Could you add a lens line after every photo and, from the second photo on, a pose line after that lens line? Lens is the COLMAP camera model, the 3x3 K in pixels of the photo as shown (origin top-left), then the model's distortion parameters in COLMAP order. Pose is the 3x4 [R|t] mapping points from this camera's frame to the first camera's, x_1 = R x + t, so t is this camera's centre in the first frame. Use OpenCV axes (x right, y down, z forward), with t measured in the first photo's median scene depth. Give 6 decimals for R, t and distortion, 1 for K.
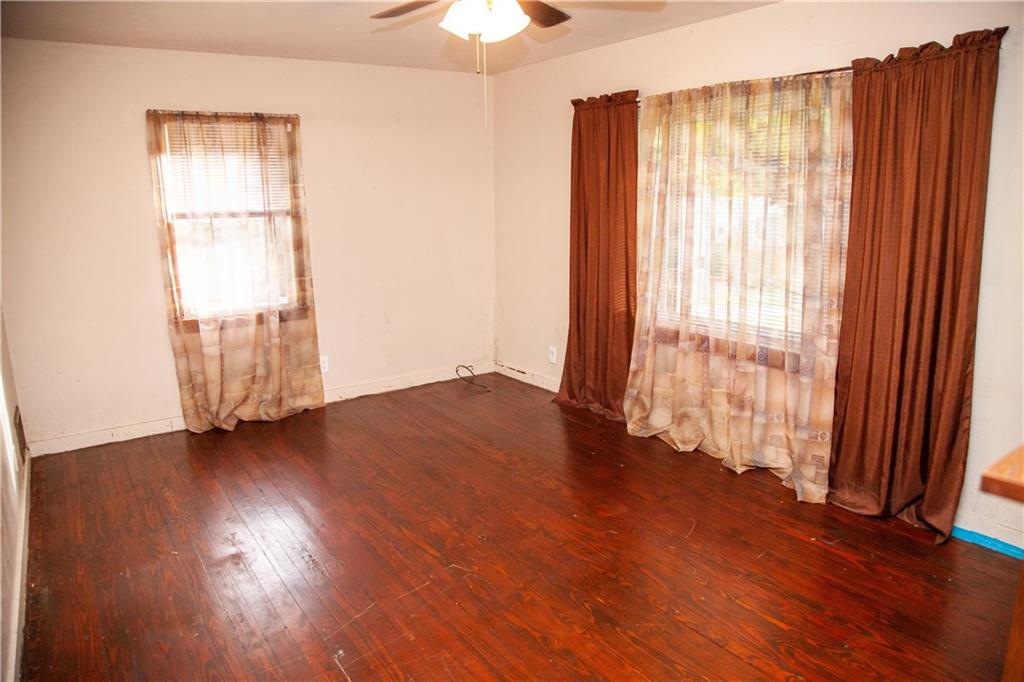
lens RADIAL K [[694.0, 0, 514.5], [0, 694.0, 340.5], [0, 0, 1]] dist [-0.122310, 0.062413]
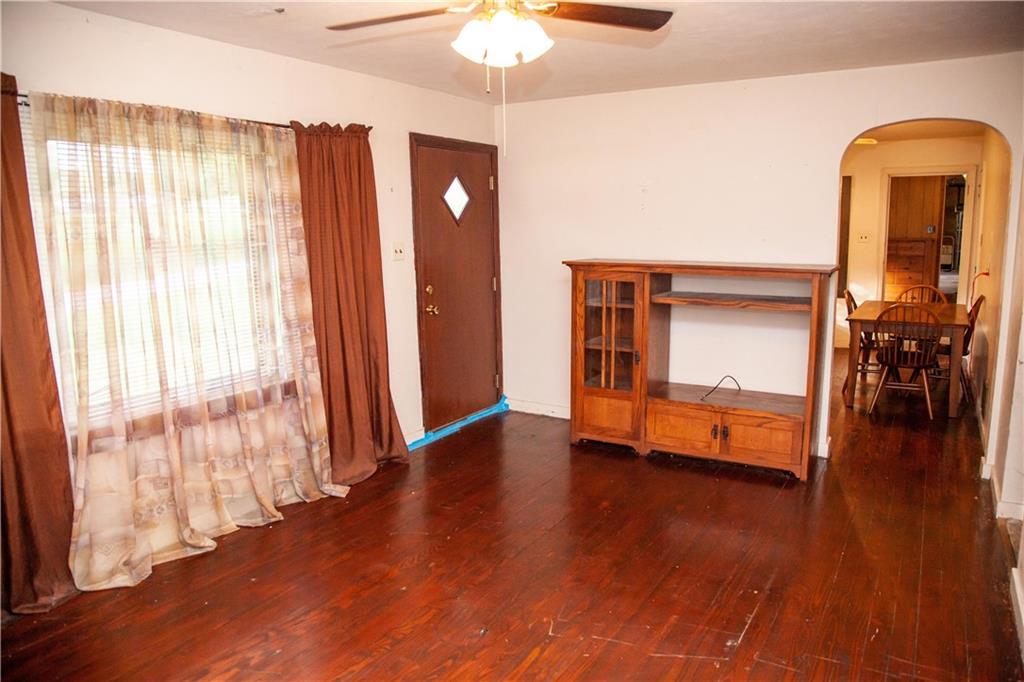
lens RADIAL K [[694.0, 0, 514.4], [0, 694.0, 345.0], [0, 0, 1]] dist [-0.122310, 0.062413]
pose [[-0.397290, -0.123402, 0.909359, -0.704338], [0.214413, 0.951009, 0.222729, -0.201775], [-0.892294, 0.283466, -0.351367, 1.053661]]
